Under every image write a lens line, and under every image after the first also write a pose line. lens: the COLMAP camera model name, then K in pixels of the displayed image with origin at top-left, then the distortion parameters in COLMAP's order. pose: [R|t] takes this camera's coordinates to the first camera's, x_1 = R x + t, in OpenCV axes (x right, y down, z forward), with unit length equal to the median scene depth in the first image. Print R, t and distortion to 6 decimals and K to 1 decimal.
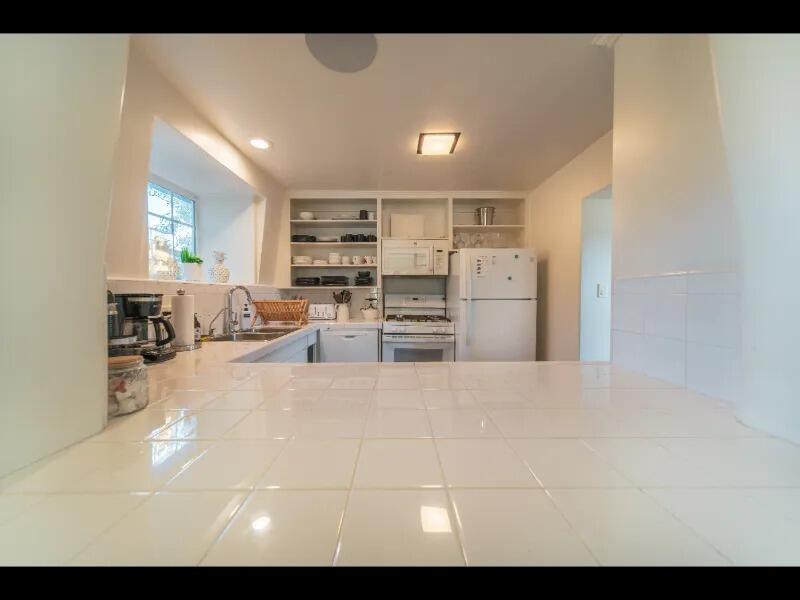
lens RADIAL K [[280.0, 0, 398.7], [0, 280.0, 296.8], [0, 0, 1]] dist [-0.001241, -0.000073]
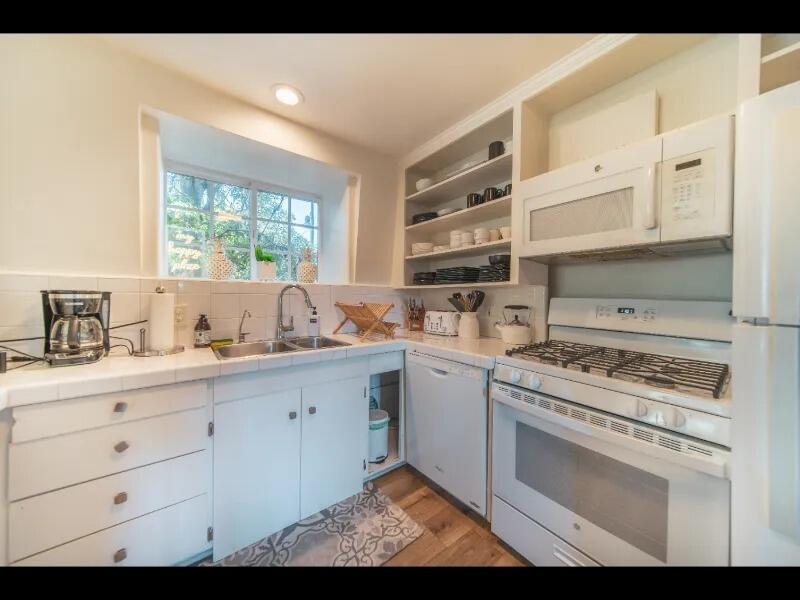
lens RADIAL K [[280.0, 0, 398.7], [0, 280.0, 296.8], [0, 0, 1]] dist [-0.001241, -0.000073]
pose [[0.605015, 0.009417, -0.796158, 0.199337], [-0.020359, 0.999786, -0.003646, -0.003728], [0.795954, 0.018415, 0.605078, 0.533882]]
